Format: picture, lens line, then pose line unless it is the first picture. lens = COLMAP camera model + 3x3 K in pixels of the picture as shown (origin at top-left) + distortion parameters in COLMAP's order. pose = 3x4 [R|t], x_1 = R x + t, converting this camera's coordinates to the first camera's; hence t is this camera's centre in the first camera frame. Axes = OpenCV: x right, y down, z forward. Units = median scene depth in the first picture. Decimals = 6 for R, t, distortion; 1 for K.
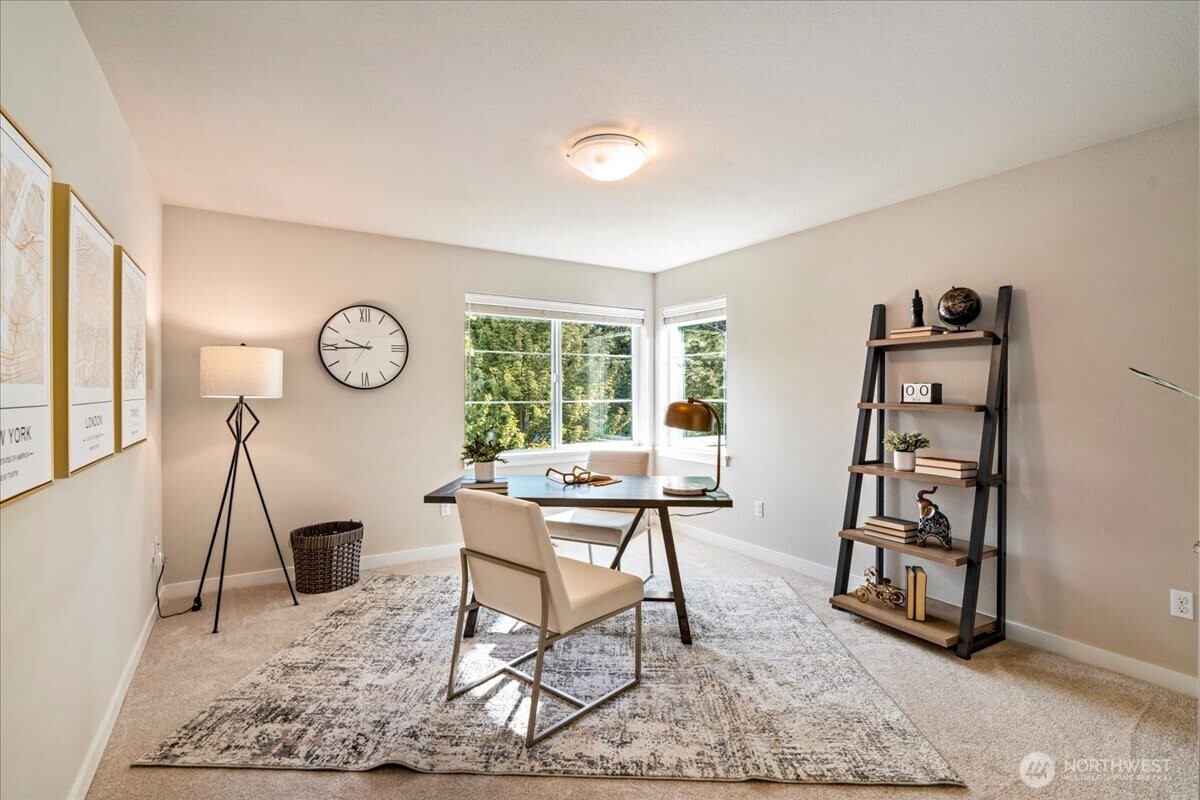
lens RADIAL K [[552.7, 0, 598.5], [0, 552.7, 396.0], [0, 0, 1]] dist [0.000347, 0.000061]
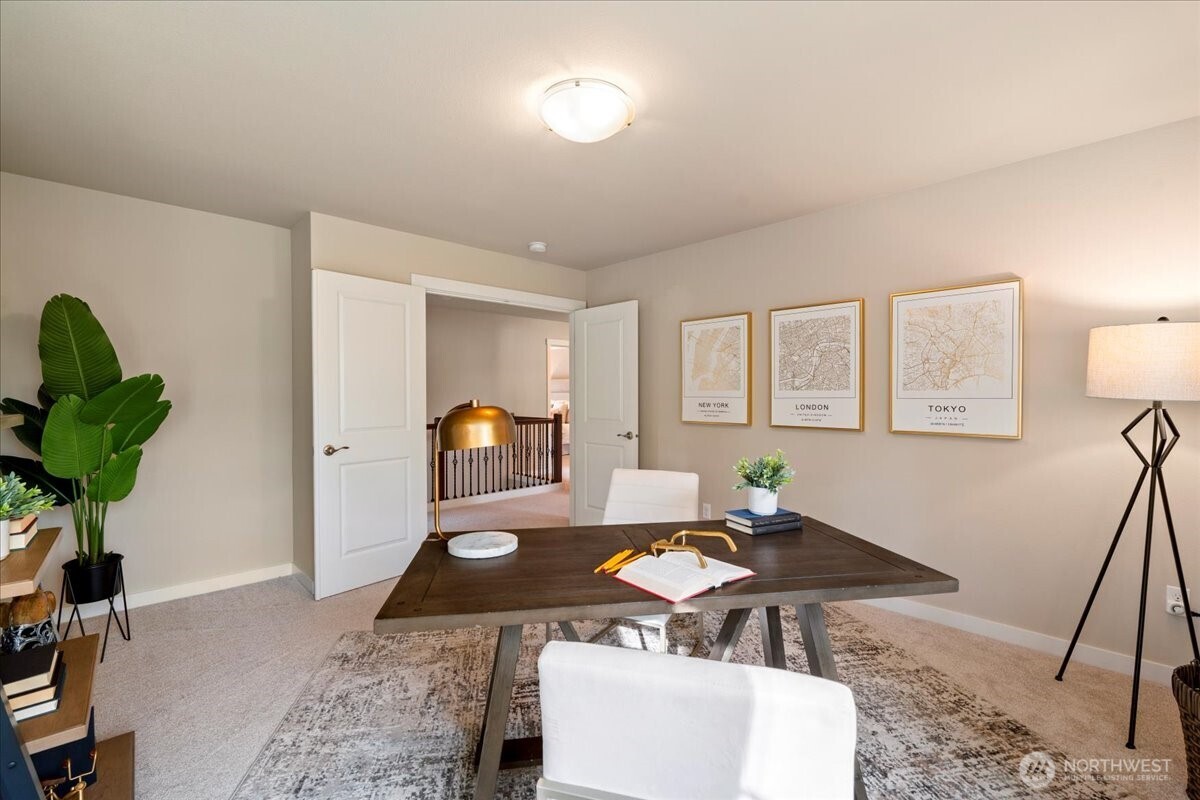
lens RADIAL K [[552.7, 0, 601.5], [0, 552.7, 399.3], [0, 0, 1]] dist [0.000347, 0.000061]
pose [[-0.977386, 0.001395, -0.211460, 0.150973], [-0.002258, 0.999852, 0.017033, -0.008751], [0.211453, 0.017125, -0.977238, 1.575521]]
